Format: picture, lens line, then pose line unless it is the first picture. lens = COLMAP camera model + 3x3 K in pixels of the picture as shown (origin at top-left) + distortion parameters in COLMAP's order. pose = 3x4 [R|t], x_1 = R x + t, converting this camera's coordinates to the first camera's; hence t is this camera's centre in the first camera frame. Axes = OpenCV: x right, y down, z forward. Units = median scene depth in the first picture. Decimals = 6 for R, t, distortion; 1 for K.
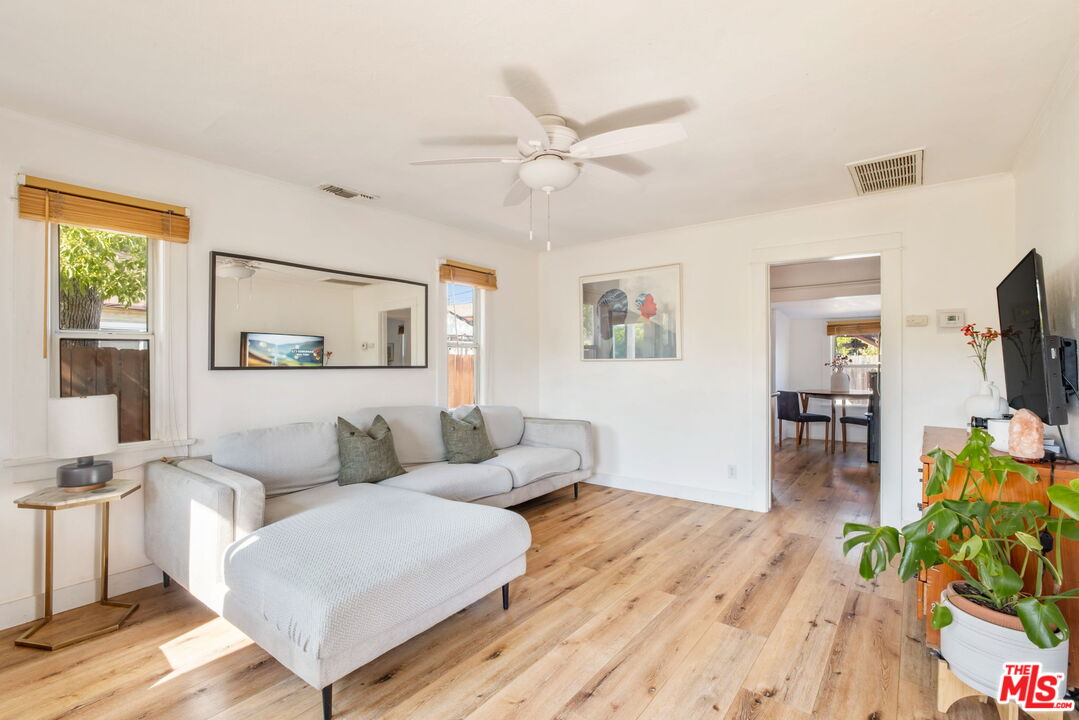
lens RADIAL K [[488.7, 0, 539.5], [0, 488.7, 360.0], [0, 0, 1]] dist [-0.046615, 0.025678]
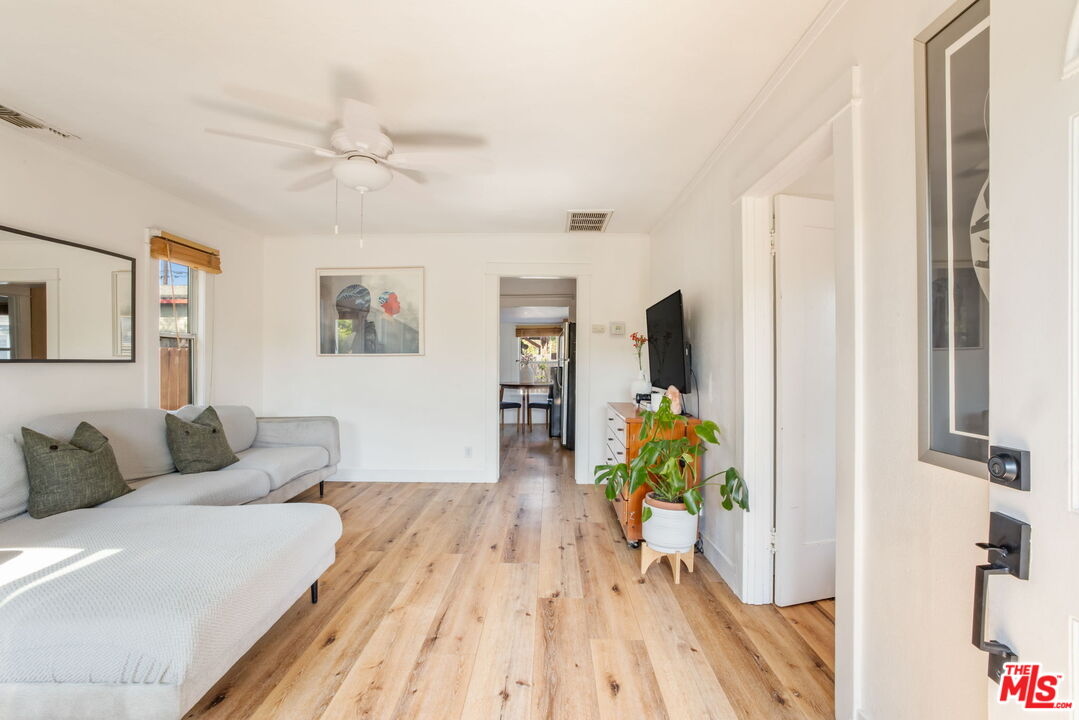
lens RADIAL K [[483.8, 0, 540.1], [0, 483.8, 363.3], [0, 0, 1]] dist [-0.009105, 0.000153]
pose [[0.806591, -0.000553, 0.591109, -0.214120], [-0.006197, 0.999937, 0.009392, 0.008131], [-0.591077, -0.011239, 0.806537, -0.050409]]
